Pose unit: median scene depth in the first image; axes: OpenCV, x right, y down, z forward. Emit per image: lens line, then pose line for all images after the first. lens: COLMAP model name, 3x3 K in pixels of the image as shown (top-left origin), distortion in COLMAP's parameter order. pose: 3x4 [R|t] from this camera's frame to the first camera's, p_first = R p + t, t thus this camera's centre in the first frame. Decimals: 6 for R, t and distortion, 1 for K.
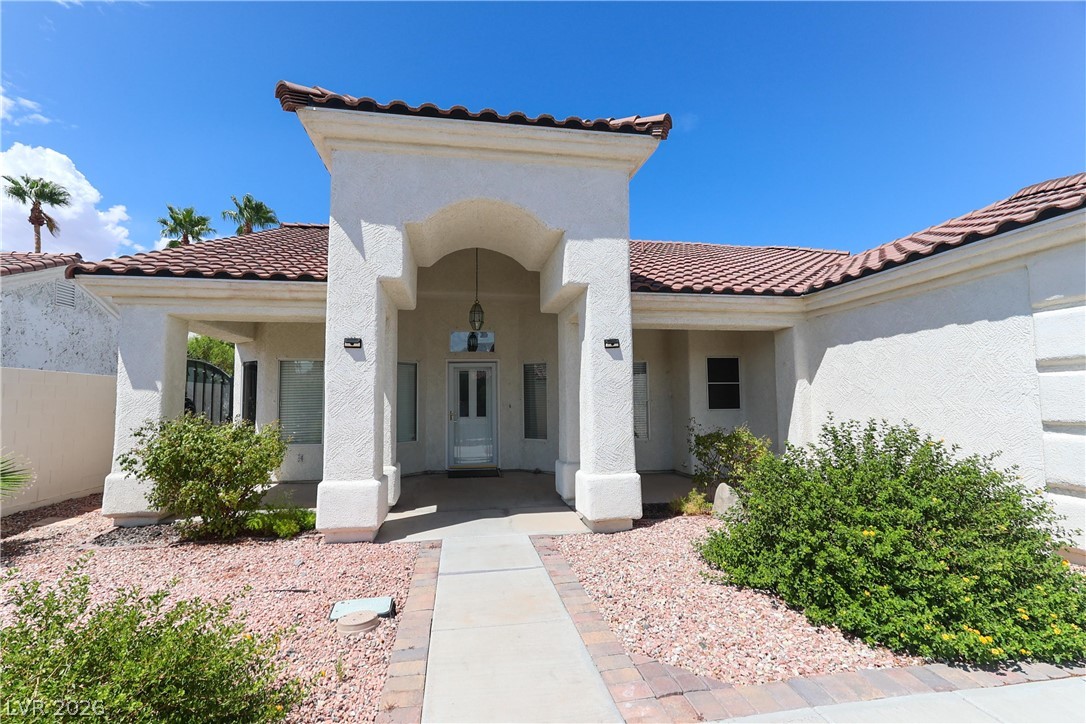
lens RADIAL K [[494.1, 0, 534.1], [0, 494.1, 370.2], [0, 0, 1]] dist [-0.000909, 0.001359]
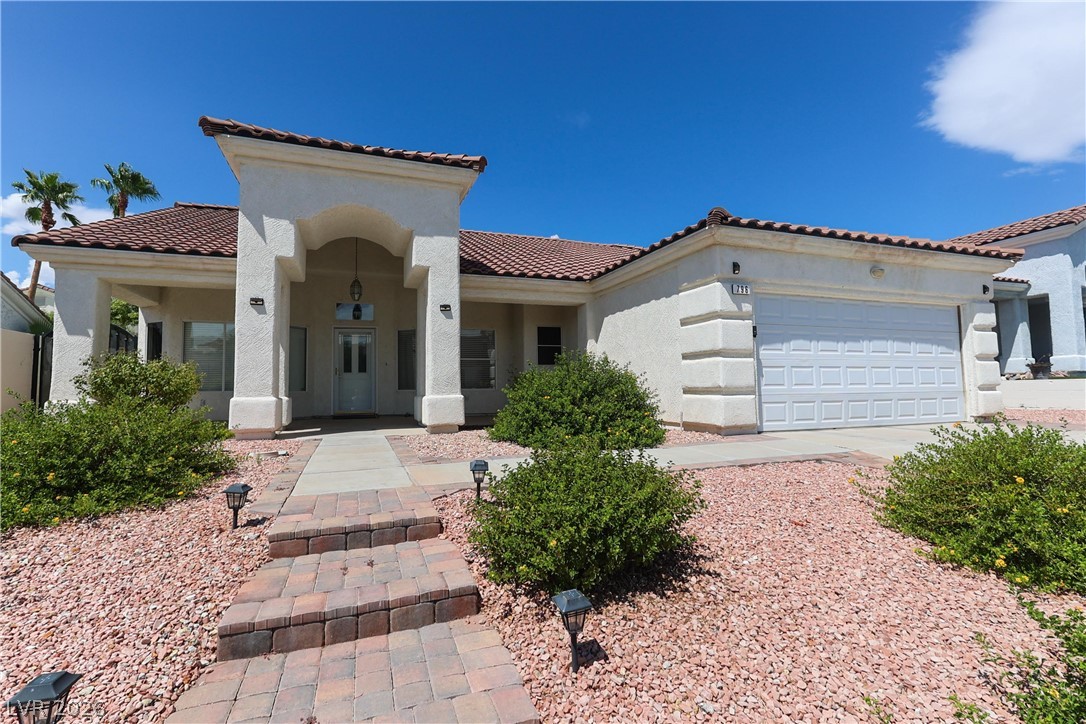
lens RADIAL K [[494.1, 0, 531.8], [0, 494.1, 359.3], [0, 0, 1]] dist [-0.000909, 0.001359]
pose [[0.982137, 0.004705, 0.188111, 0.128404], [-0.005479, 0.999979, 0.003596, 0.090280], [-0.188090, -0.004562, 0.982141, -0.485216]]
